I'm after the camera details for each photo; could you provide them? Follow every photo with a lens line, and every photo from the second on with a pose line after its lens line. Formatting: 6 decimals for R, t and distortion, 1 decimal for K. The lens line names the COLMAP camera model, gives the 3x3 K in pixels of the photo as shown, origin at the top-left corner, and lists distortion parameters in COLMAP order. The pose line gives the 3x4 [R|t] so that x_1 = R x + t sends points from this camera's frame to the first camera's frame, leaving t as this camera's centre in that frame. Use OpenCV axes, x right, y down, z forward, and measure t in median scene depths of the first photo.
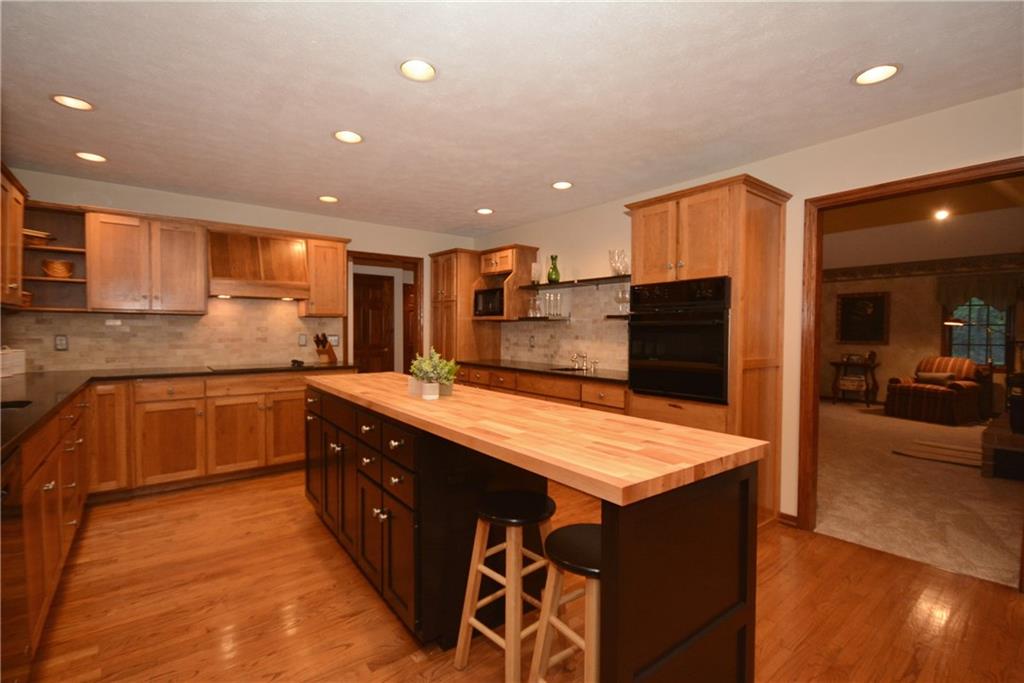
lens RADIAL K [[459.4, 0, 513.9], [0, 459.4, 344.4], [0, 0, 1]] dist [0.000437, -0.003061]
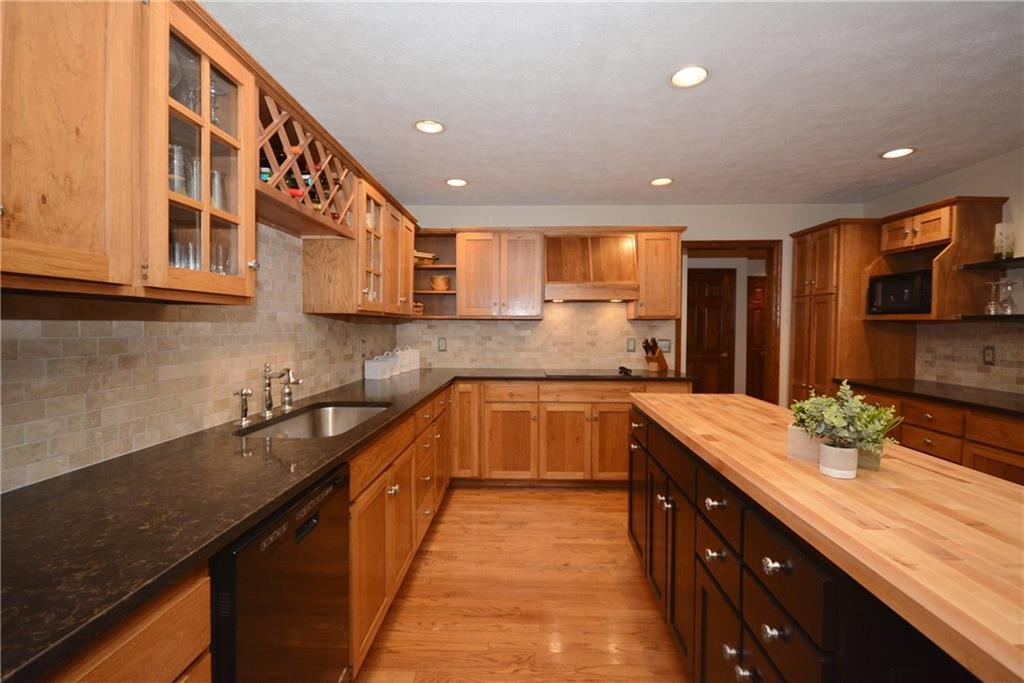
lens RADIAL K [[459.4, 0, 510.9], [0, 459.4, 338.3], [0, 0, 1]] dist [0.000437, -0.003061]
pose [[0.767140, 0.012937, -0.641350, -0.073172], [-0.019561, 0.999803, -0.003230, -0.018879], [0.641182, 0.015024, 0.767242, 0.184719]]
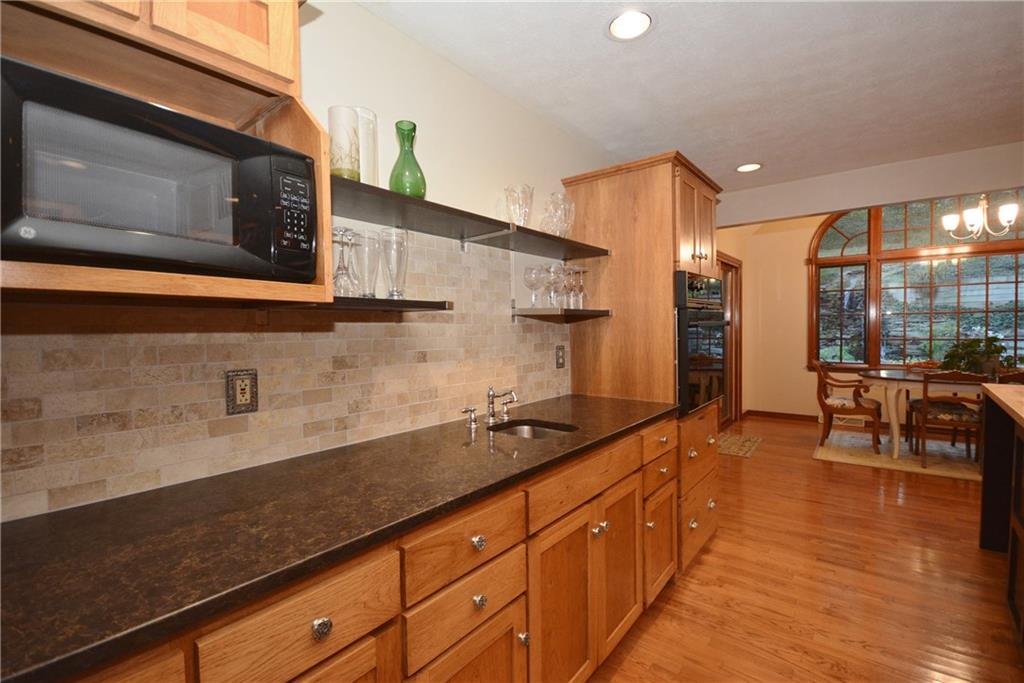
lens RADIAL K [[459.4, 0, 513.8], [0, 459.4, 337.5], [0, 0, 1]] dist [0.000437, -0.003061]
pose [[-0.239920, -0.032385, 0.970252, -0.323217], [0.028656, 0.998772, 0.040423, -0.055177], [-0.970370, 0.037501, -0.238697, 1.206764]]
